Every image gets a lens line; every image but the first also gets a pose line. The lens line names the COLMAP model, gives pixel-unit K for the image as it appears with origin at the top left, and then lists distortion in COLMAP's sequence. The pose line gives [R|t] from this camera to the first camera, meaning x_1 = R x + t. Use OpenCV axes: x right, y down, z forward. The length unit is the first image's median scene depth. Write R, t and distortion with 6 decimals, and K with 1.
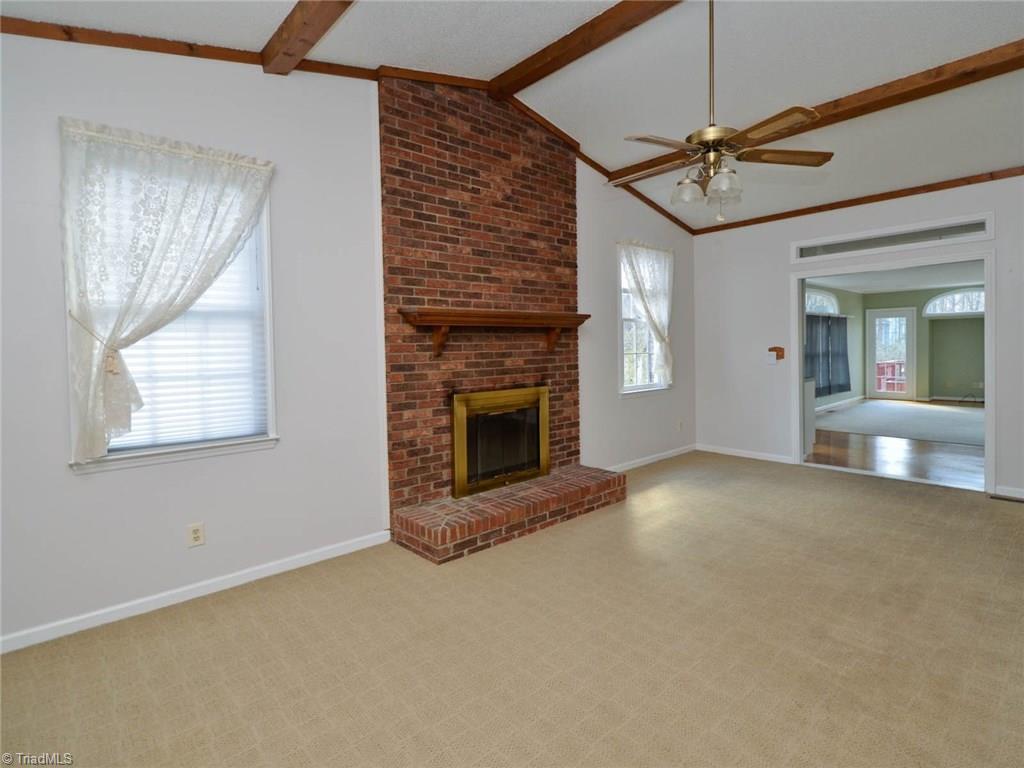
lens RADIAL K [[516.3, 0, 529.4], [0, 516.3, 348.9], [0, 0, 1]] dist [0.015053, -0.005860]
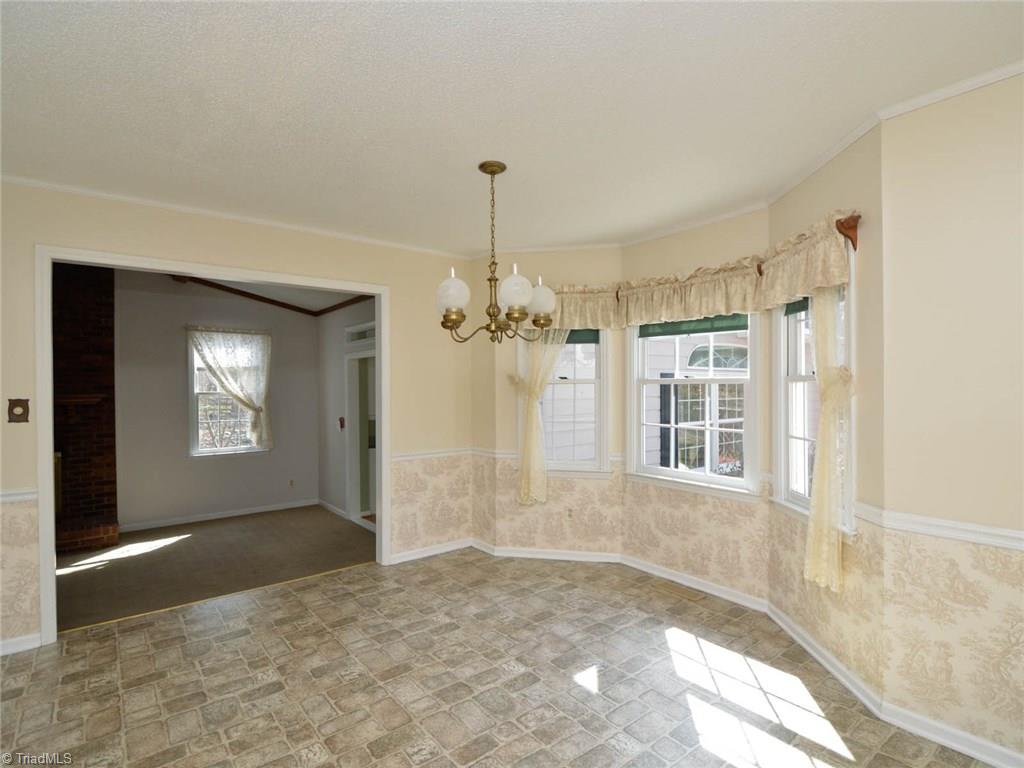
lens RADIAL K [[516.3, 0, 515.8], [0, 516.3, 403.6], [0, 0, 1]] dist [0.015053, -0.005860]
pose [[0.997358, 0.013008, -0.071466, 1.292693], [-0.011277, 0.999634, 0.024572, -0.091813], [0.071759, -0.023701, 0.997140, -0.165150]]
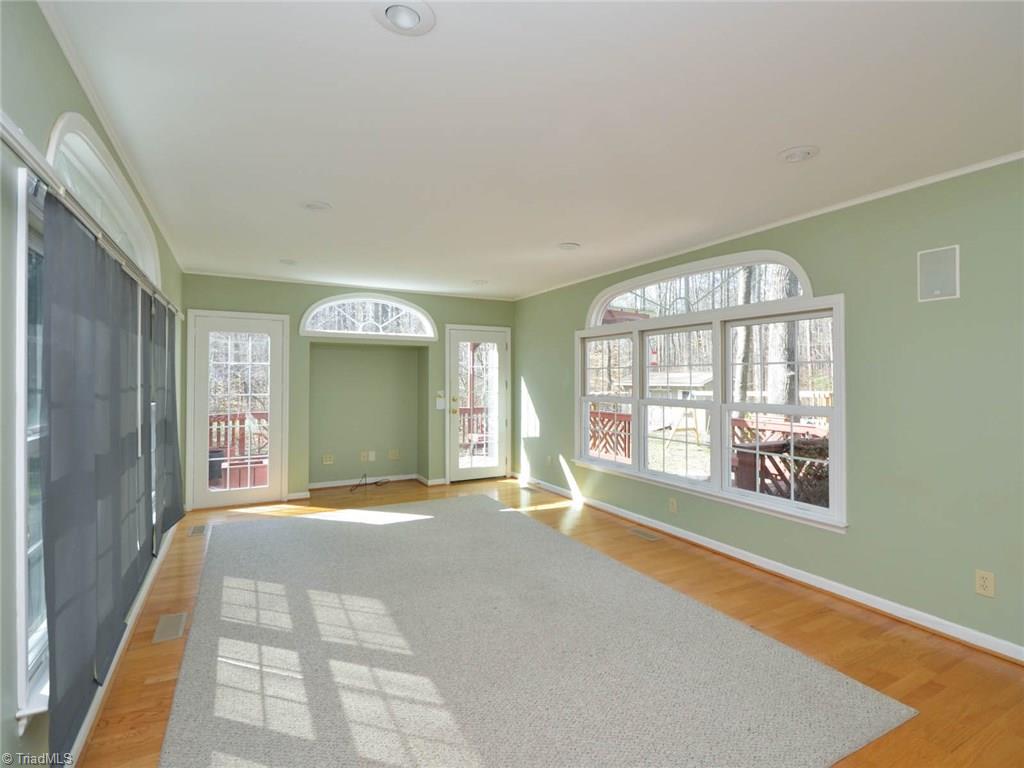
lens RADIAL K [[516.3, 0, 521.4], [0, 516.3, 381.0], [0, 0, 1]] dist [0.015053, -0.005860]
pose [[0.233073, 0.016947, 0.972312, 0.787903], [-0.002388, 0.999855, -0.016854, -0.023315], [-0.972456, 0.001606, 0.233080, 1.690091]]
